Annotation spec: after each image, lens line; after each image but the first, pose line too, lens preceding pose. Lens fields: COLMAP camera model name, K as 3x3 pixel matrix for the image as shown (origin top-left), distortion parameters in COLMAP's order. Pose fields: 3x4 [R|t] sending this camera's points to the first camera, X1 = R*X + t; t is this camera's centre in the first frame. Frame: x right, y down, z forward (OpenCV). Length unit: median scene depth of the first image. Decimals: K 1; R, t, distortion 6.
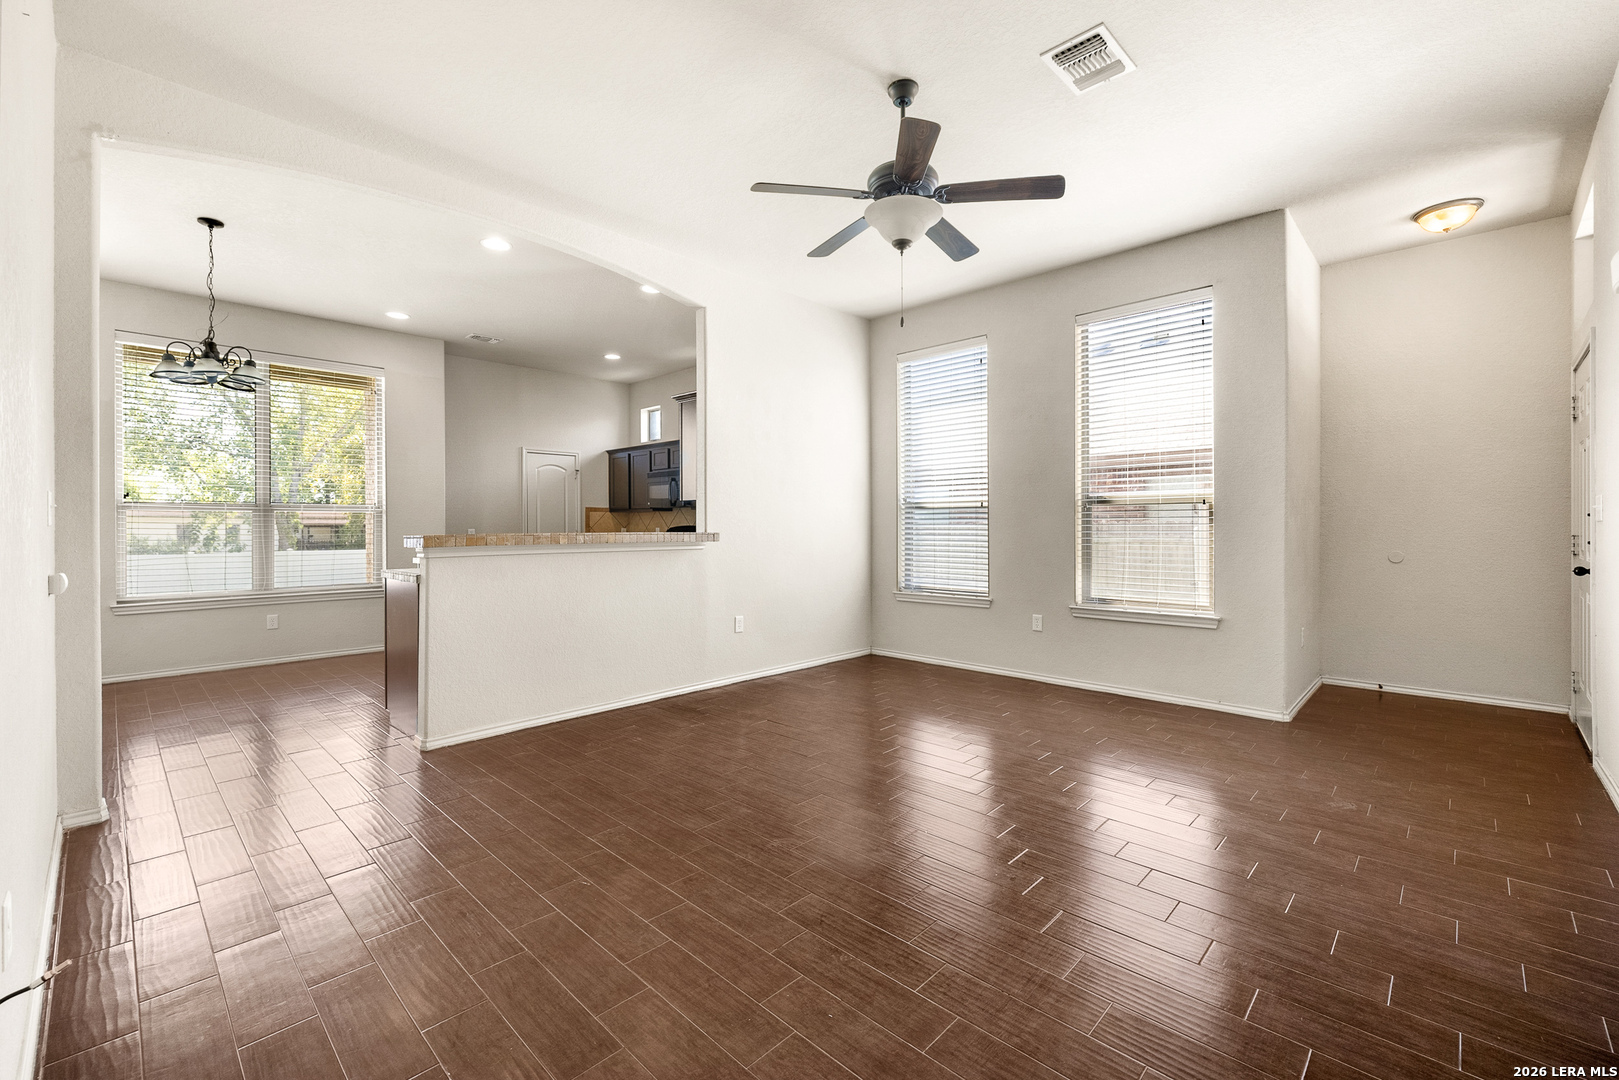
lens RADIAL K [[686.8, 0, 805.0], [0, 686.8, 528.8], [0, 0, 1]] dist [-0.013337, -0.000246]
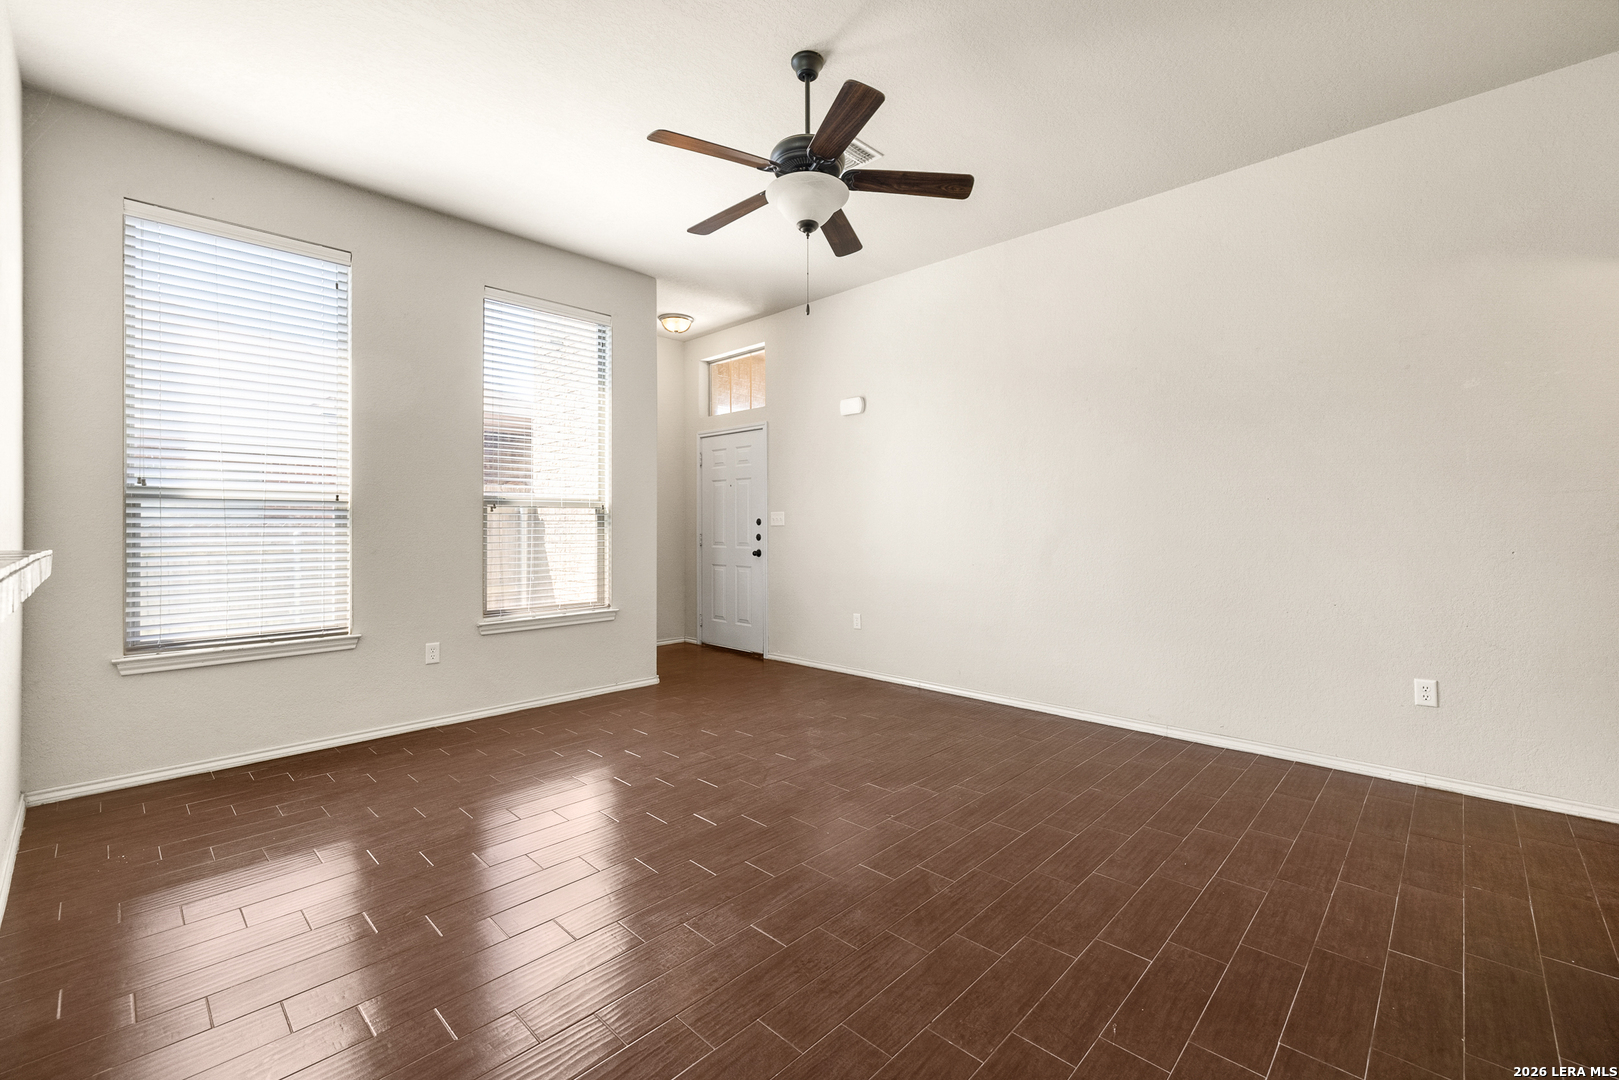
lens RADIAL K [[686.8, 0, 805.6], [0, 686.8, 522.9], [0, 0, 1]] dist [-0.013337, -0.000246]
pose [[-0.003543, 0.007101, 0.999969, -0.557093], [0.008734, 0.999937, -0.007070, -0.003326], [-0.999956, 0.008709, -0.003605, 0.712009]]
